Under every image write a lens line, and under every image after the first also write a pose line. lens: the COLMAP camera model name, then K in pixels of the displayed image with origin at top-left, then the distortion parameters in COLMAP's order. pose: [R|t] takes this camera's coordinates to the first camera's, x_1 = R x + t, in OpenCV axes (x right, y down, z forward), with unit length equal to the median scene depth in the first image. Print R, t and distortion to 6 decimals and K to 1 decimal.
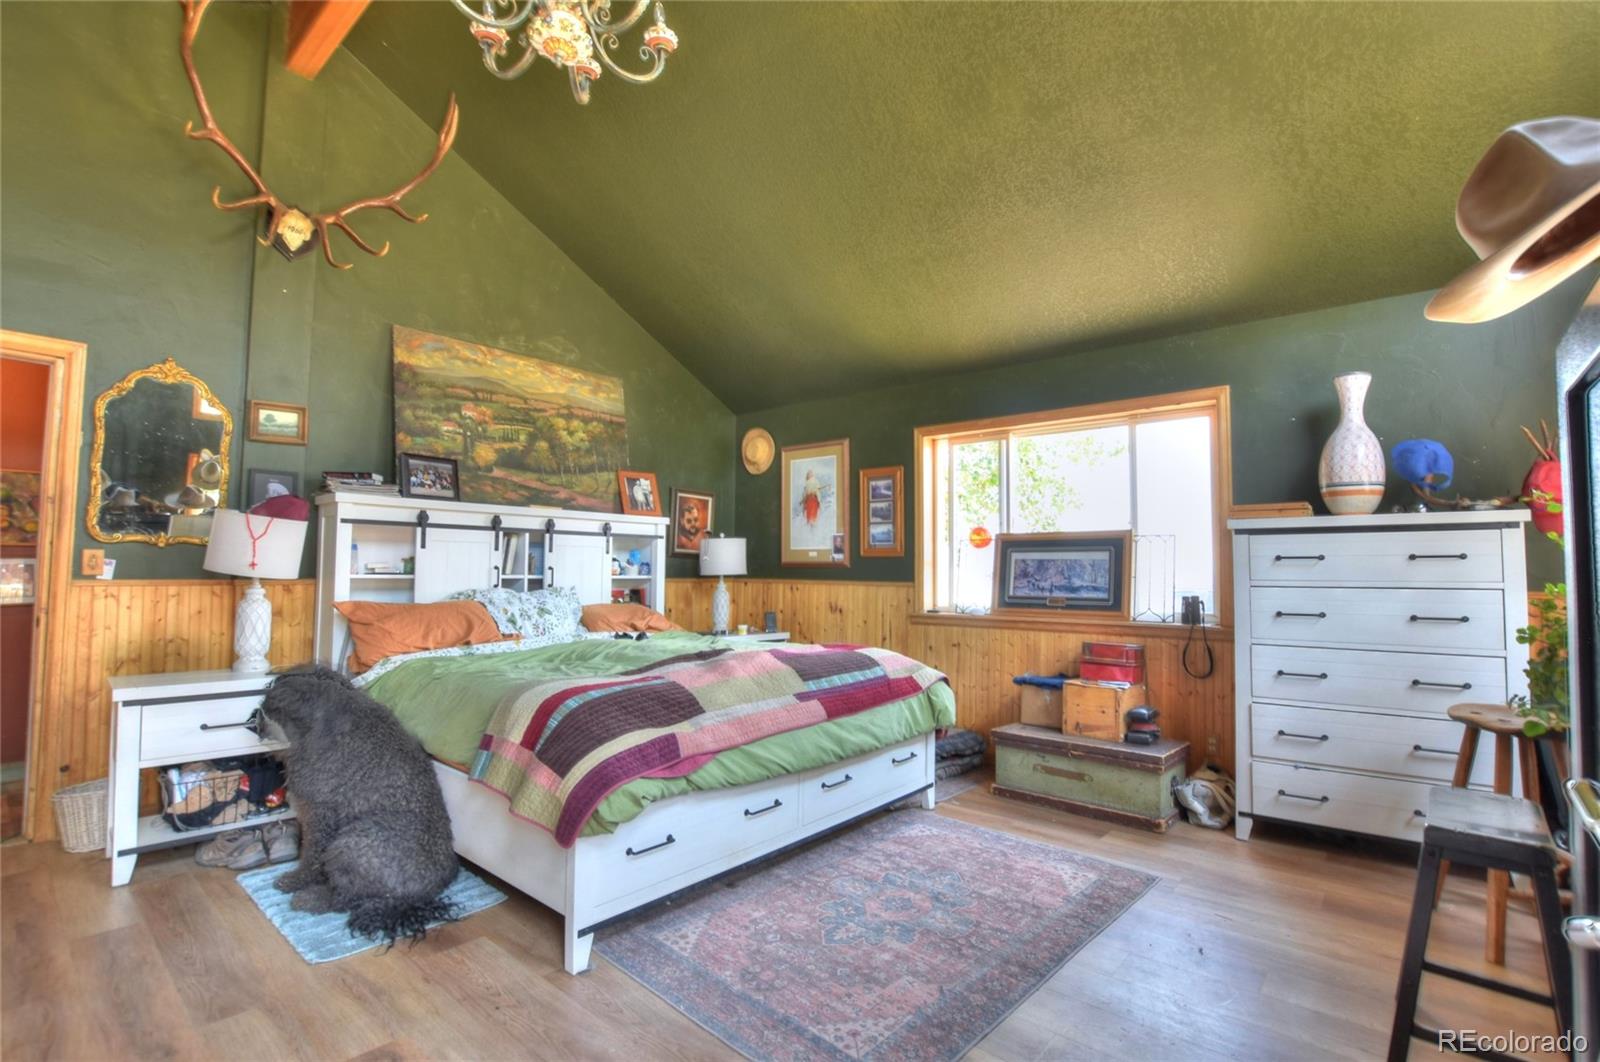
lens RADIAL K [[741.5, 0, 800.0], [0, 741.5, 531.0], [0, 0, 1]] dist [-0.033529, 0.000559]
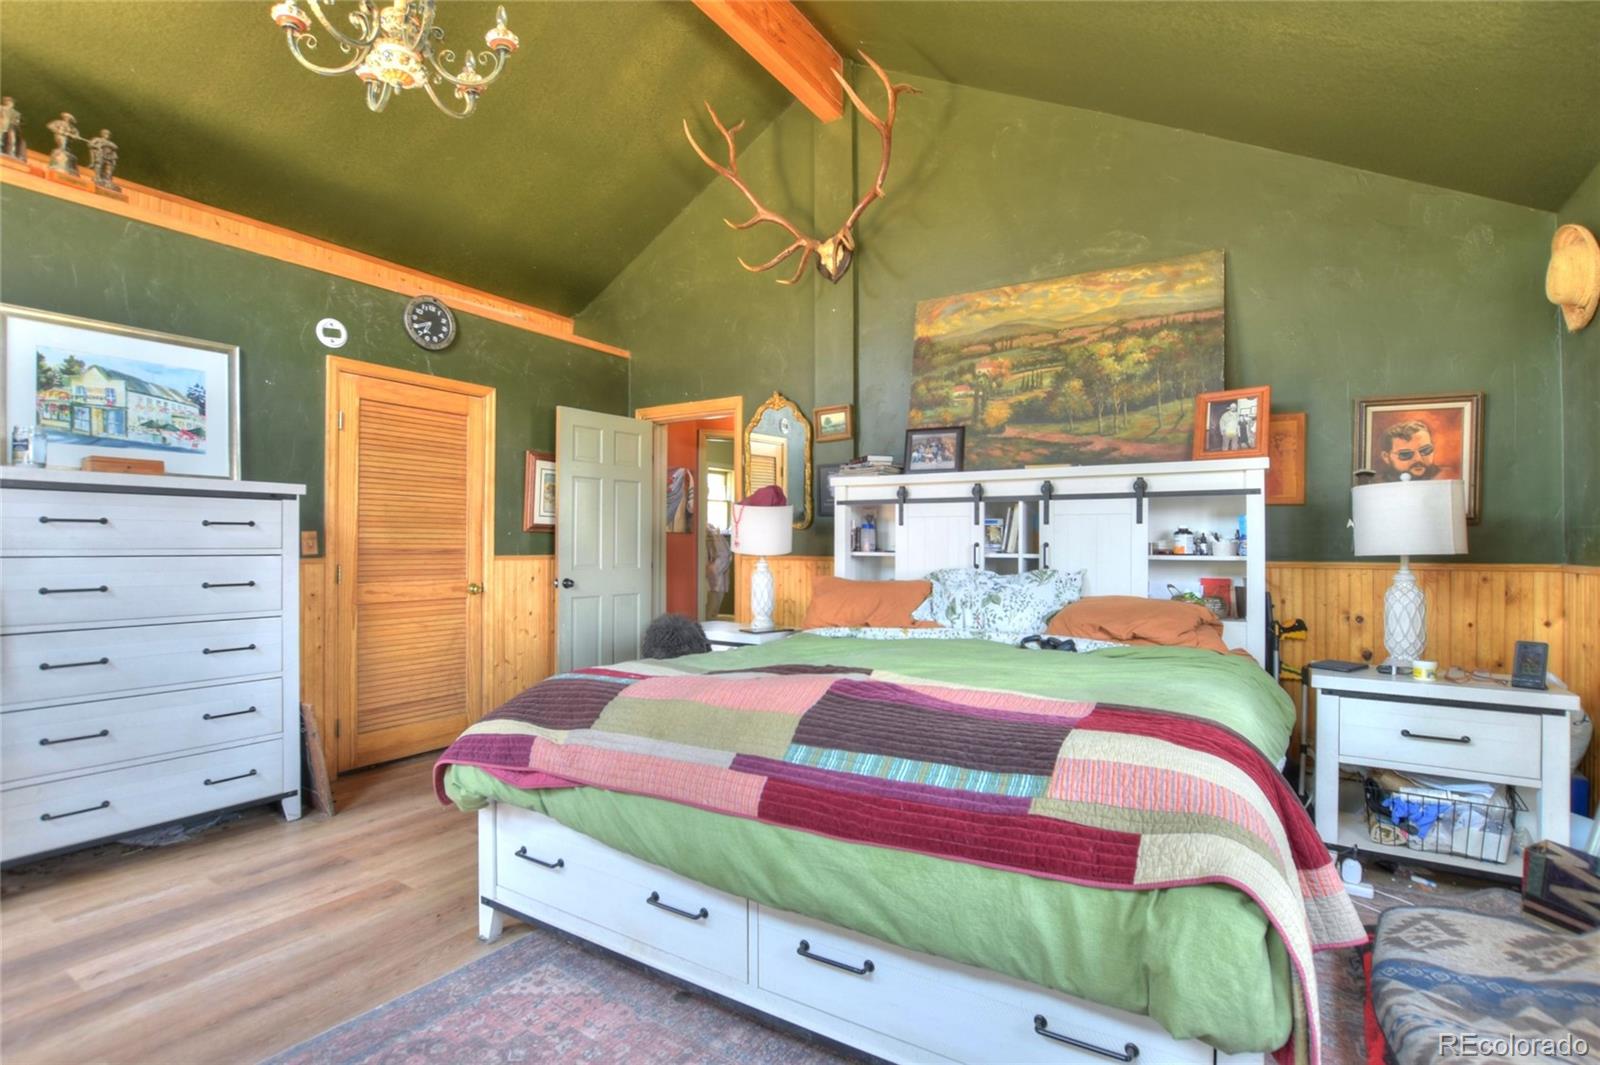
lens RADIAL K [[741.5, 0, 800.0], [0, 741.5, 532.5], [0, 0, 1]] dist [-0.033529, 0.000559]
pose [[0.159140, -0.023581, -0.986974, 0.380206], [0.051107, 0.998571, -0.015618, 0.036516], [0.985932, -0.047956, 0.160118, 0.624983]]
